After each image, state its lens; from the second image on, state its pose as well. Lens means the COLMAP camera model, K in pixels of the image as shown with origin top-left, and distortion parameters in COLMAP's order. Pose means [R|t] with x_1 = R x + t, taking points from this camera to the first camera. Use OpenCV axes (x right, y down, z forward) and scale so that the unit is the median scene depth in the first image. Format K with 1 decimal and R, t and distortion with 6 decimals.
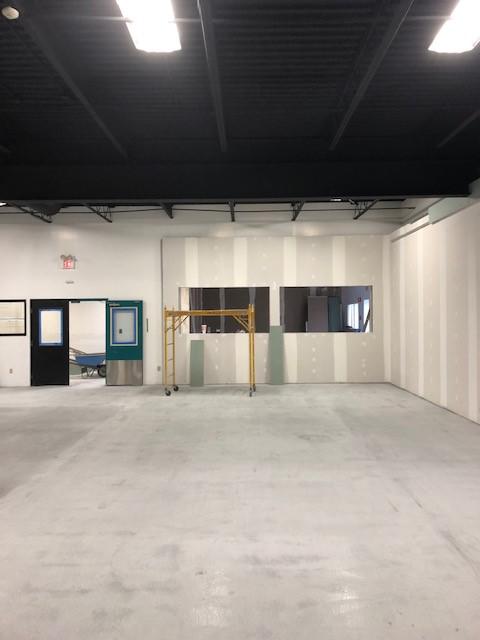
lens RADIAL K [[529.6, 0, 245.2], [0, 529.6, 319.3], [0, 0, 1]] dist [0.052365, -0.056771]
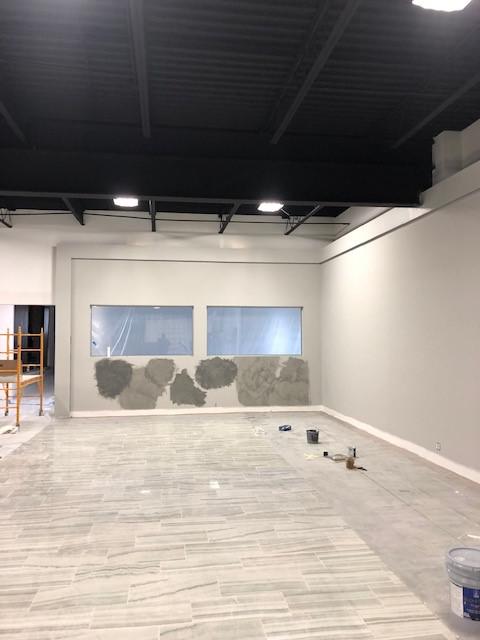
lens RADIAL K [[529.6, 0, 245.2], [0, 529.6, 319.3], [0, 0, 1]] dist [0.052365, -0.056771]
pose [[0.987730, 0.015809, 0.155371, -0.007715], [-0.009293, 0.999050, -0.042579, 0.001797], [-0.155896, 0.040613, 0.986938, 0.097989]]
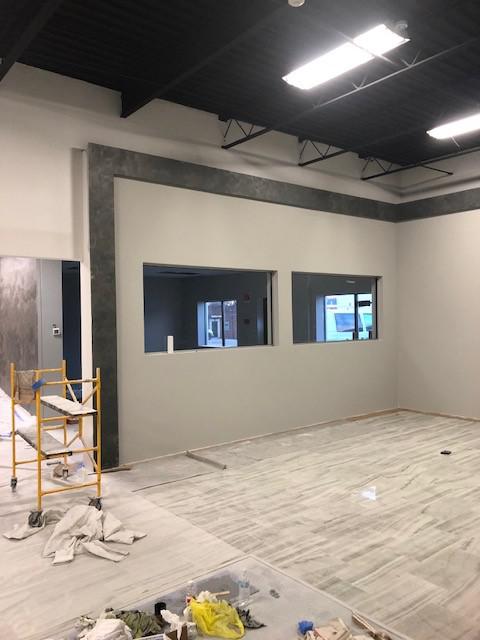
lens RADIAL K [[529.6, 0, 245.2], [0, 529.6, 319.3], [0, 0, 1]] dist [0.052365, -0.056771]
pose [[0.784771, -0.009565, 0.619712, -0.372269], [0.015217, 0.999877, -0.003837, -0.002974], [-0.619599, 0.012441, 0.784820, 0.581897]]
